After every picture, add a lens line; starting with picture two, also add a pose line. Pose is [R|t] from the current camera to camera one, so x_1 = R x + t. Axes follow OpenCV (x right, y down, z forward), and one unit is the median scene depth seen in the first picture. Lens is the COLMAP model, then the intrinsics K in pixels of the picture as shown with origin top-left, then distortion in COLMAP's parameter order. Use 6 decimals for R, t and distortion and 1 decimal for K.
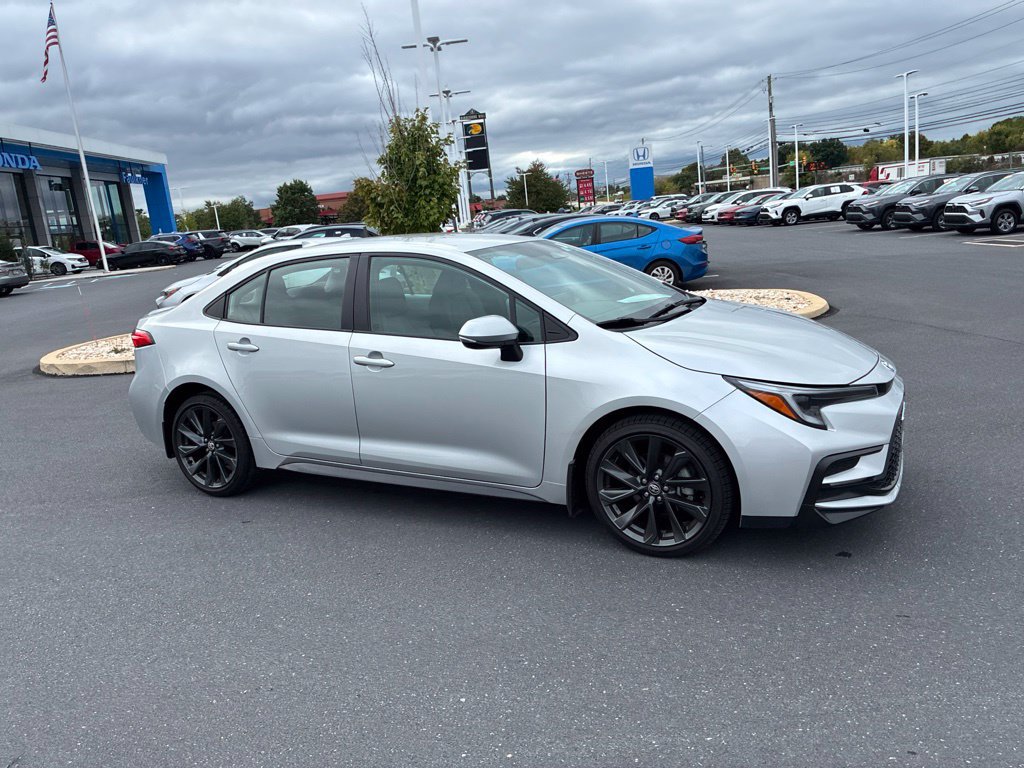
lens RADIAL K [[772.0, 0, 504.6], [0, 772.0, 375.3], [0, 0, 1]] dist [0.032512, -0.043107]
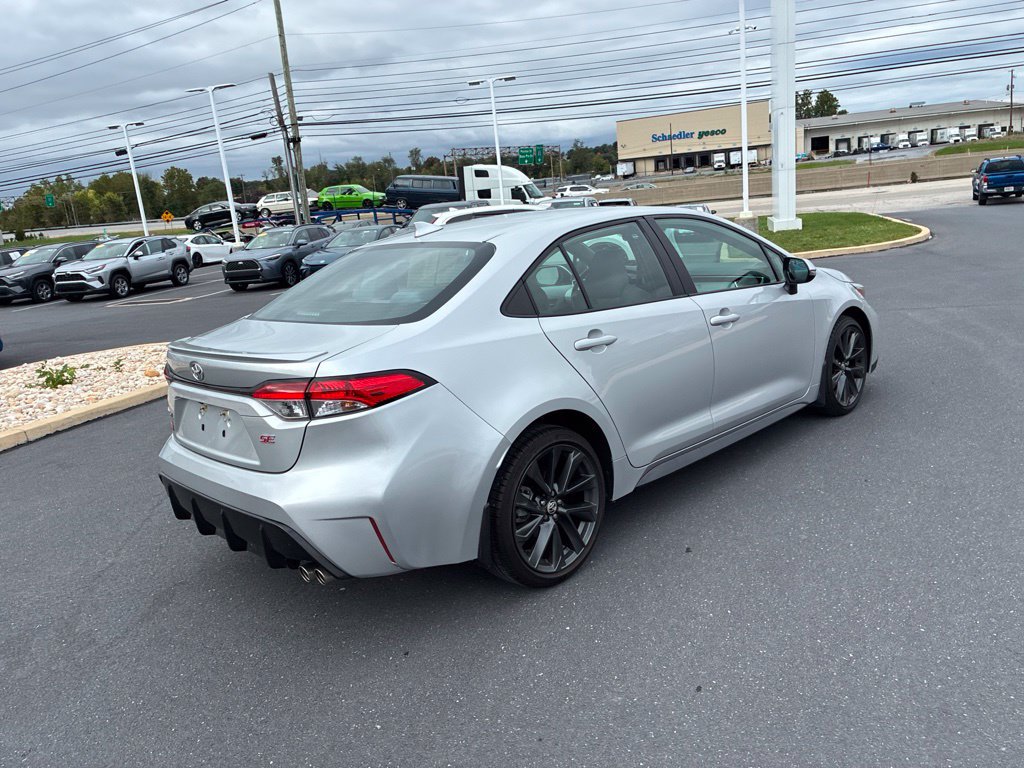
lens RADIAL K [[772.0, 0, 517.3], [0, 772.0, 379.1], [0, 0, 1]] dist [0.032512, -0.043107]
pose [[0.308101, -0.157518, 0.938223, -0.418675], [0.258423, 0.962973, 0.076810, -0.030892], [-0.915582, 0.218793, 0.337400, 0.328434]]
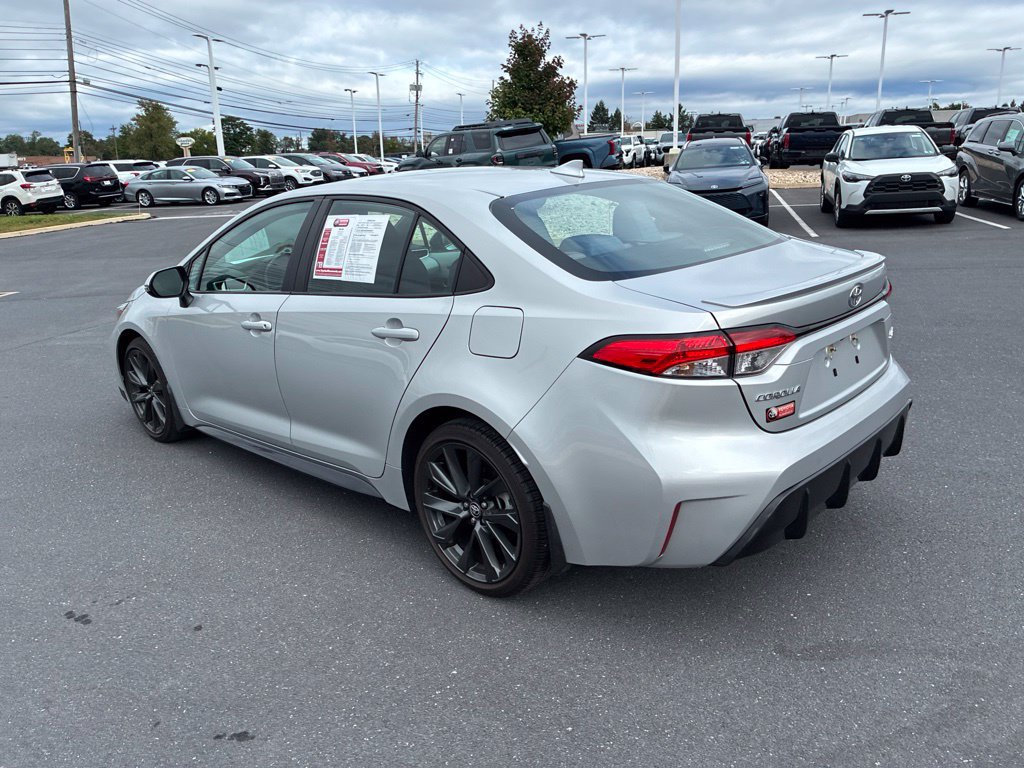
lens RADIAL K [[772.0, 0, 516.5], [0, 772.0, 376.0], [0, 0, 1]] dist [0.032512, -0.043107]
pose [[-0.953035, 0.051224, 0.298497, -0.176106], [0.179866, 0.888684, 0.421769, -0.133594], [-0.243665, 0.455650, -0.856160, 0.744887]]
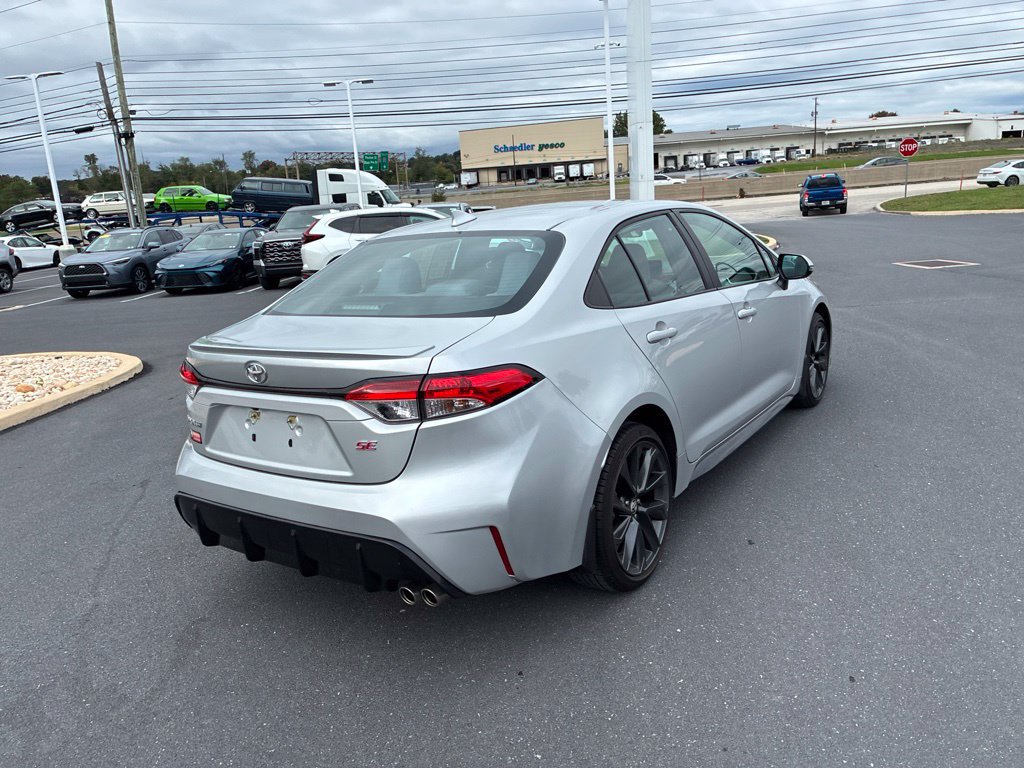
lens RADIAL K [[772.0, 0, 518.7], [0, 772.0, 377.0], [0, 0, 1]] dist [0.032512, -0.043107]
pose [[0.111056, -0.150020, 0.982426, -0.421524], [0.263212, 0.957680, 0.116487, -0.046536], [-0.958325, 0.245650, 0.145843, 0.409388]]
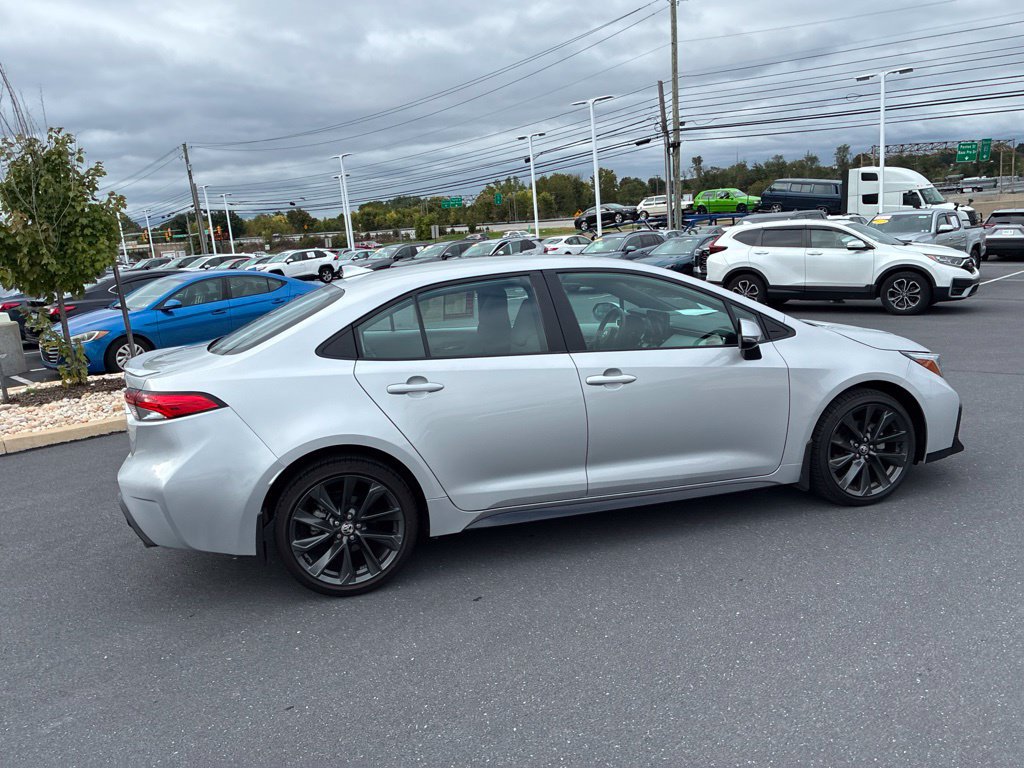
lens RADIAL K [[772.0, 0, 515.6], [0, 772.0, 385.0], [0, 0, 1]] dist [0.032512, -0.043107]
pose [[0.736550, -0.095566, 0.669597, -0.315563], [0.145253, 0.989220, -0.018594, -0.003798], [-0.660602, 0.110957, 0.742492, 0.134363]]
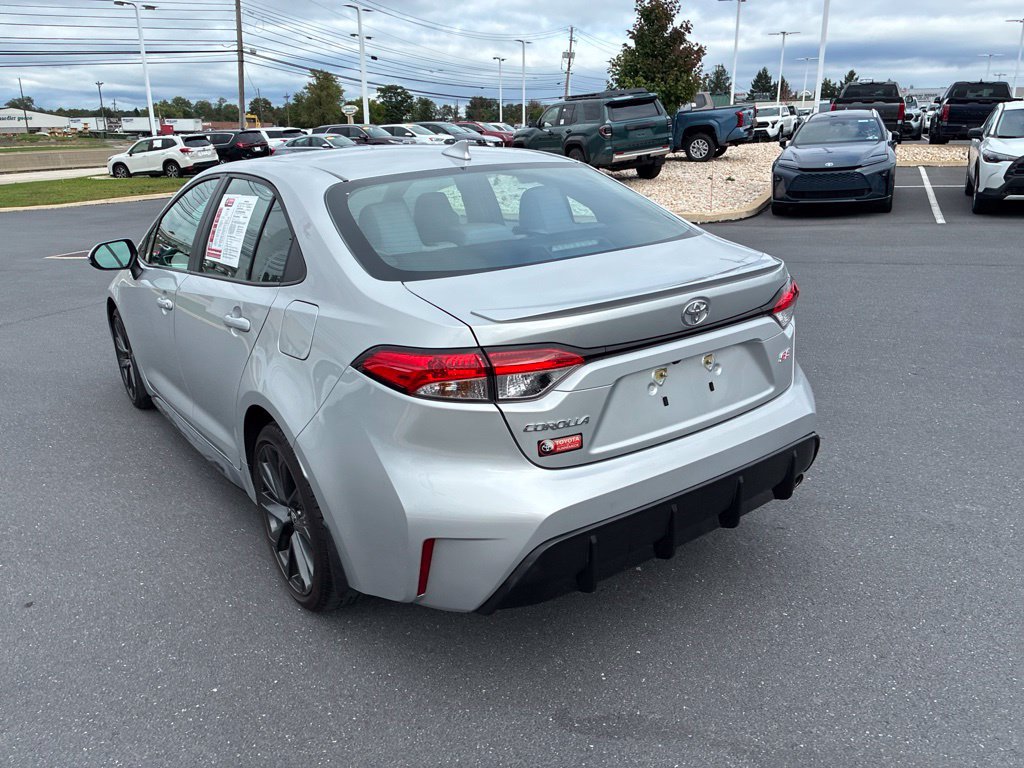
lens RADIAL K [[772.0, 0, 516.6], [0, 772.0, 380.5], [0, 0, 1]] dist [0.032512, -0.043107]
pose [[-0.884893, -0.024978, 0.465124, -0.253590], [0.198067, 0.883607, 0.424273, -0.115245], [-0.421585, 0.467562, -0.776951, 0.689484]]
